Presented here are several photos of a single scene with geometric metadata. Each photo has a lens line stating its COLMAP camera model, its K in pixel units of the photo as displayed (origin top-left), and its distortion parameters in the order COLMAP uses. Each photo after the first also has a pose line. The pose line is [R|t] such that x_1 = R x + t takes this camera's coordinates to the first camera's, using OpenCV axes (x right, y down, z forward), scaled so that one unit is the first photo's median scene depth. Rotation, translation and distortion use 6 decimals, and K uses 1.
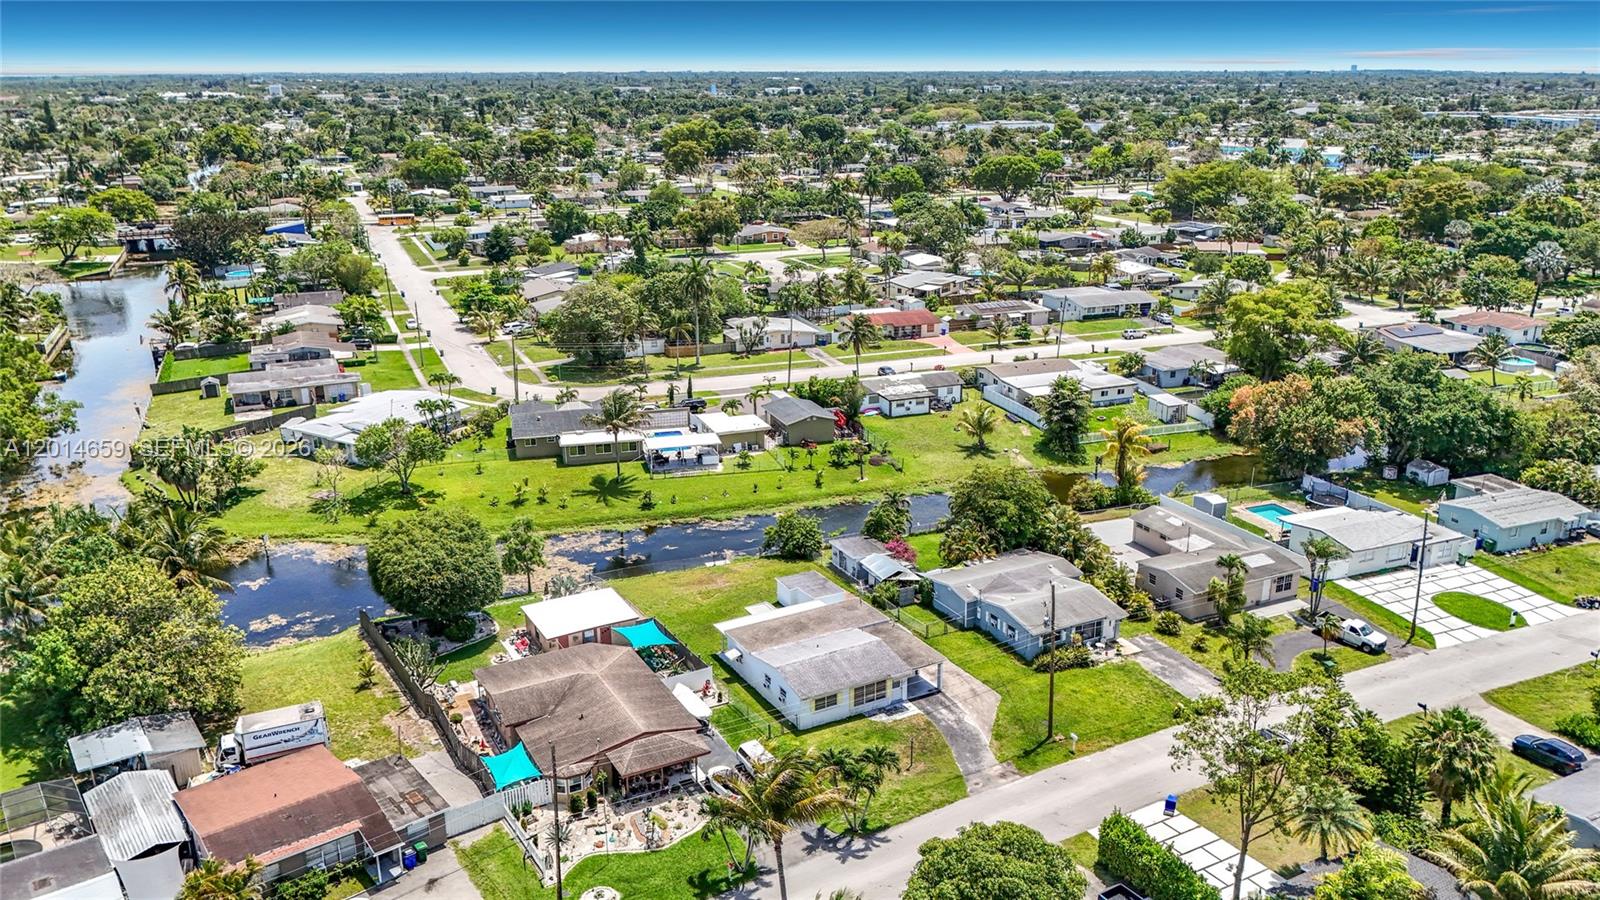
lens RADIAL K [[1208.6, 0, 806.1], [0, 1208.6, 469.7], [0, 0, 1]] dist [0.068794, -0.141258]
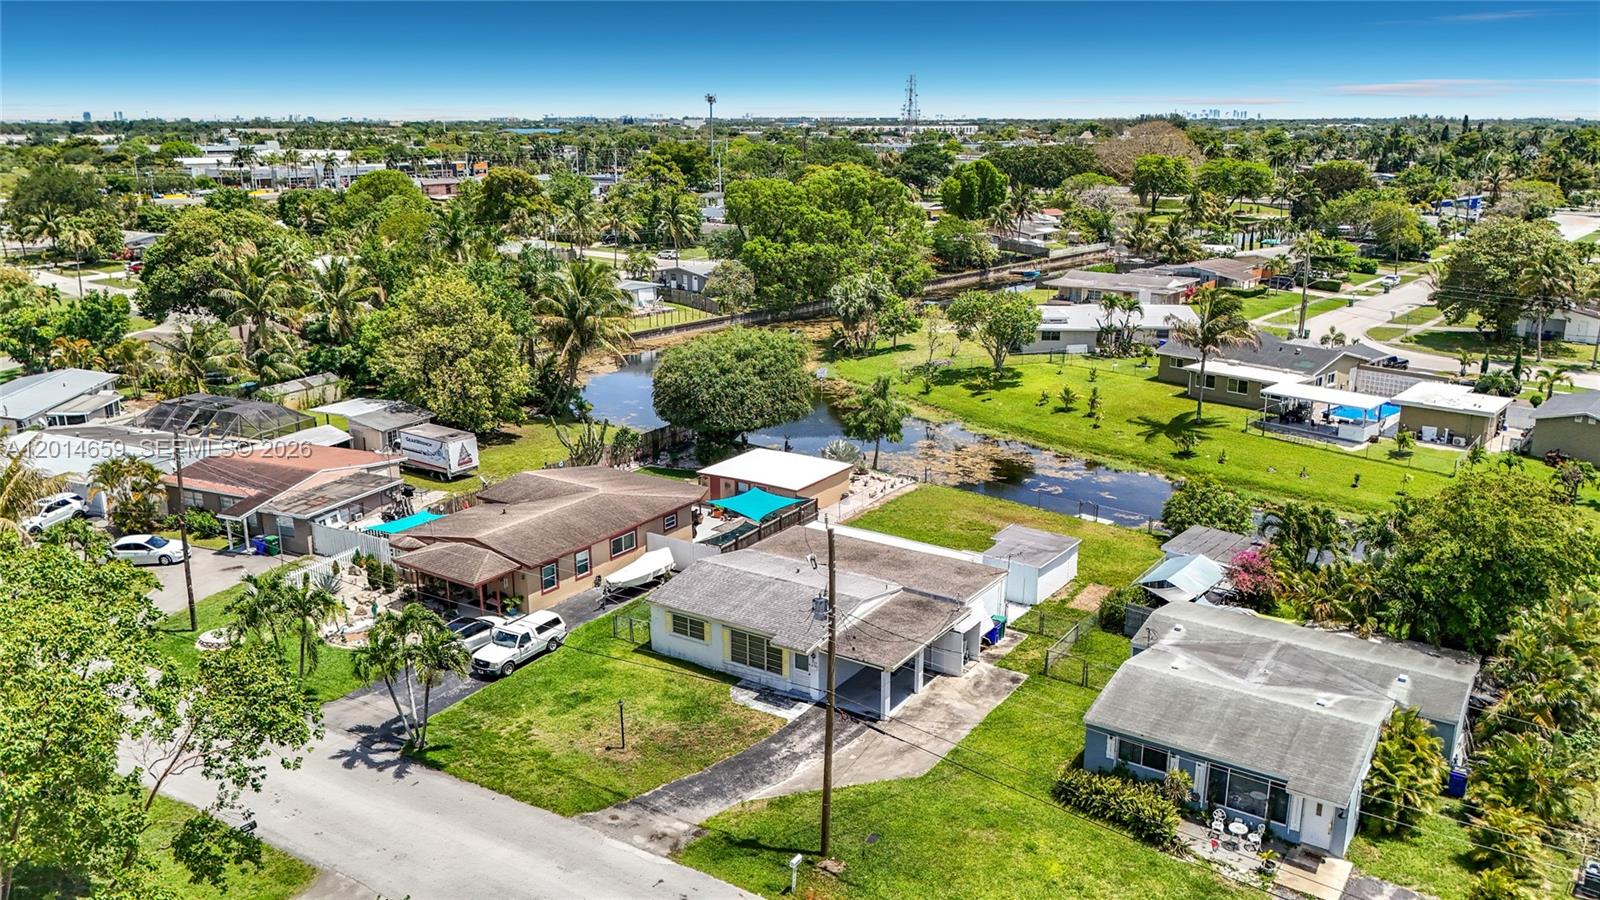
lens RADIAL K [[1217.8, 0, 803.4], [0, 1217.8, 443.6], [0, 0, 1]] dist [0.026426, -0.039623]
pose [[0.454874, 0.229977, -0.860349, 0.373296], [-0.278682, 0.954319, 0.107754, 0.009405], [0.845829, 0.190749, 0.498185, 0.467184]]
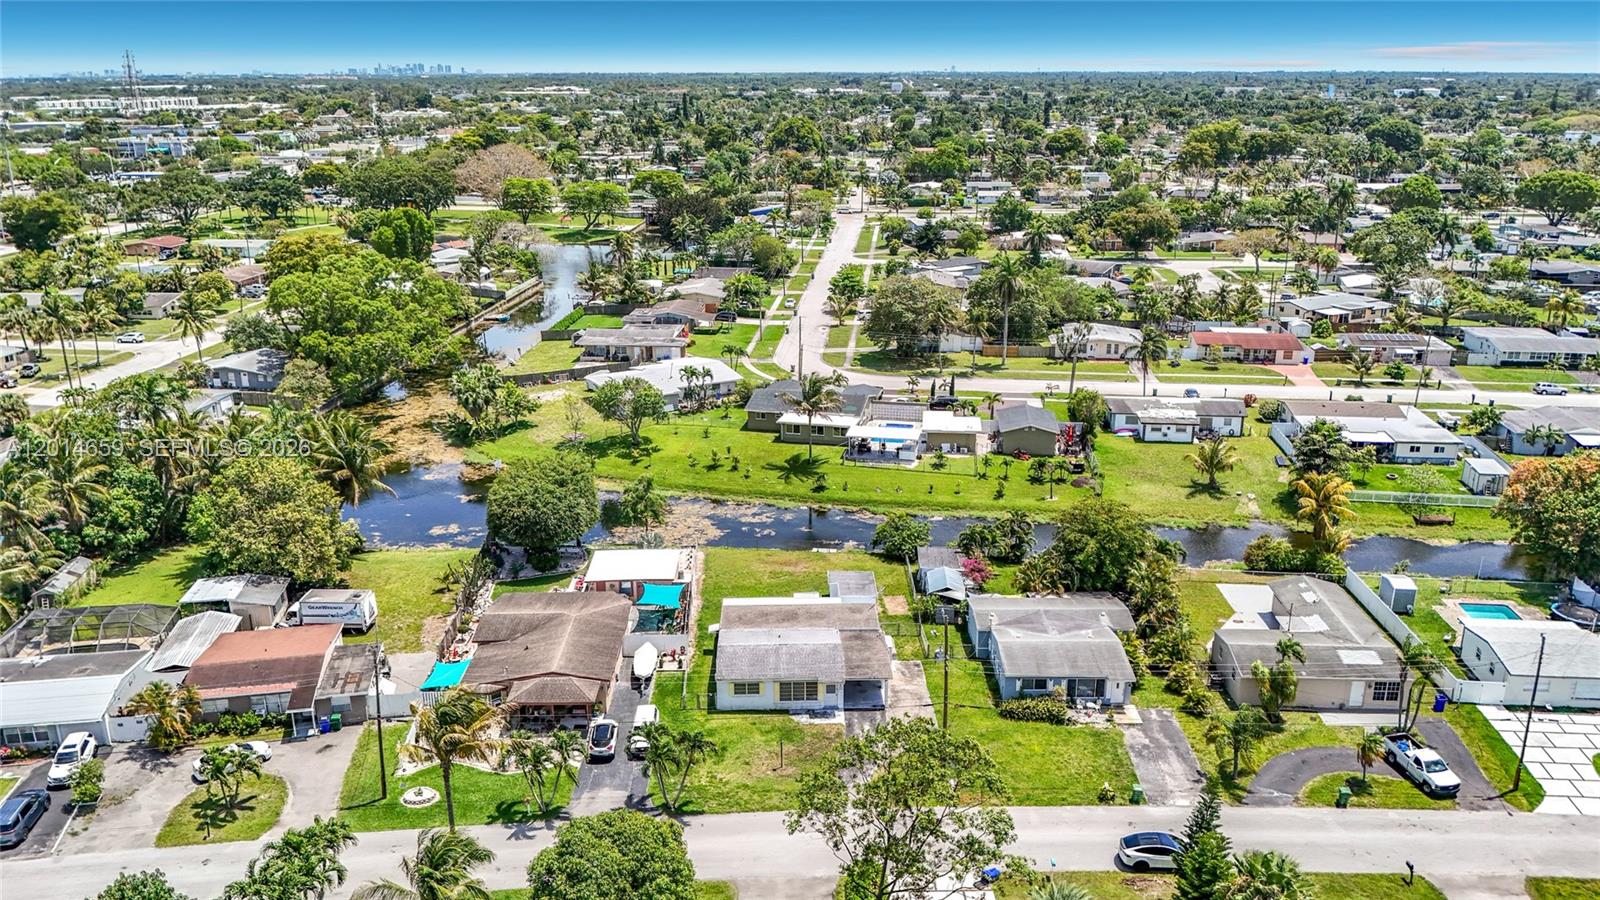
lens RADIAL K [[1208.6, 0, 806.1], [0, 1208.6, 469.7], [0, 0, 1]] dist [0.068794, -0.141258]
pose [[0.884124, 0.147172, -0.443470, 0.314950], [-0.146879, 0.988527, 0.035231, -0.020750], [0.443567, 0.033988, 0.895596, 0.072044]]
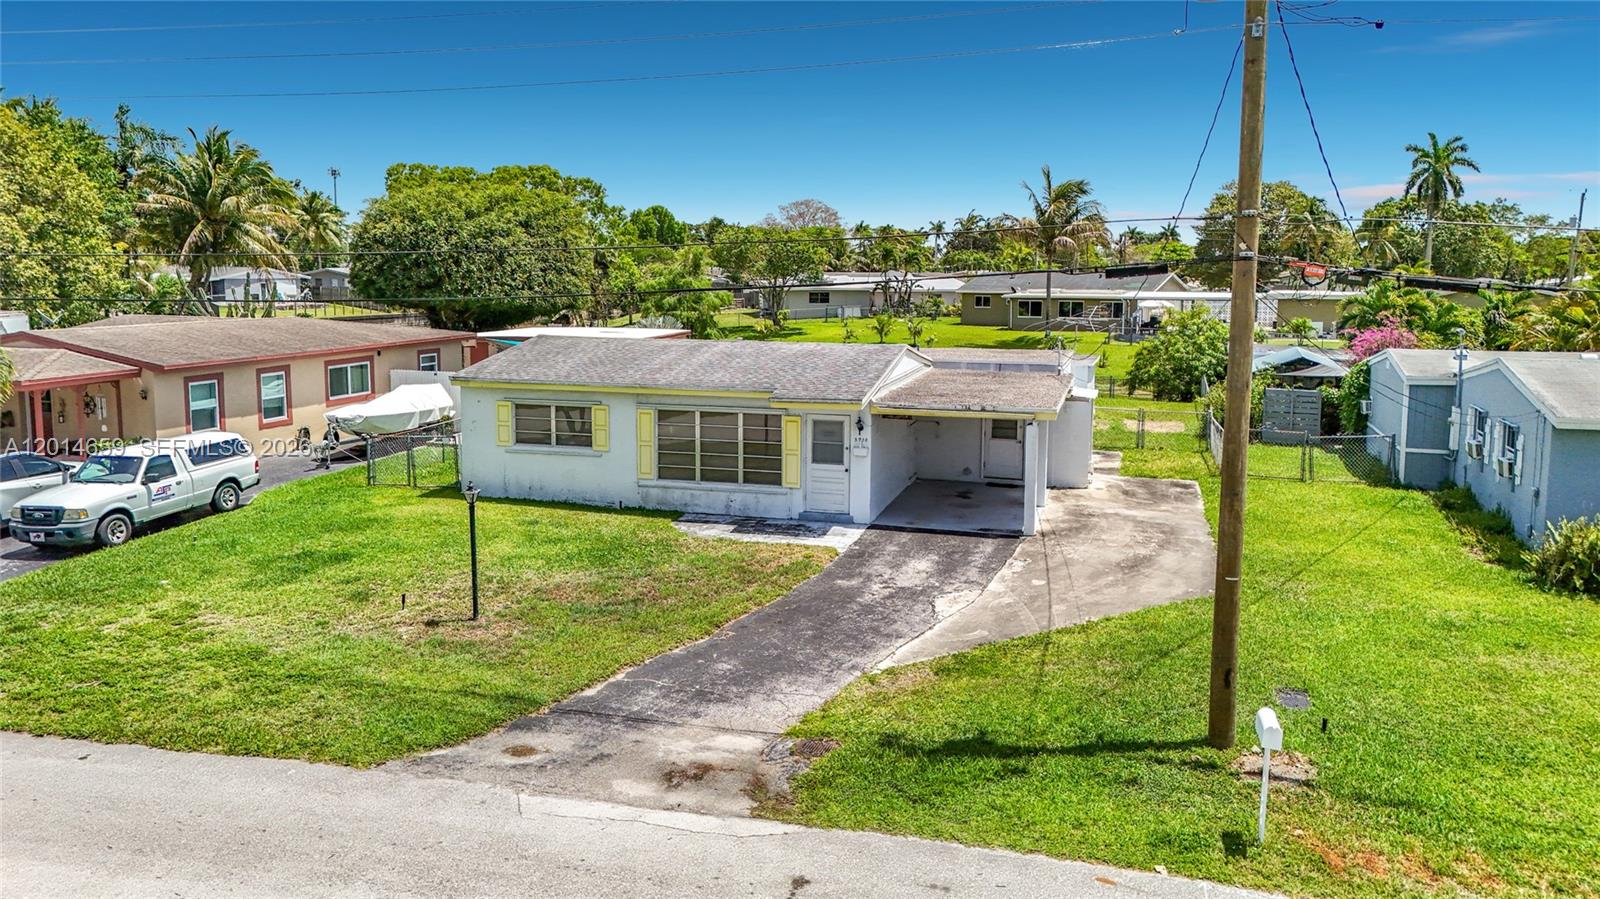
lens RADIAL K [[1188.5, 0, 817.9], [0, 1188.5, 399.7], [0, 0, 1]] dist [0.029159, 0.001373]
pose [[0.713739, 0.088221, -0.694834, 0.174949], [-0.229861, 0.966596, -0.113389, 0.133536], [0.661620, 0.240645, 0.710175, 0.544456]]
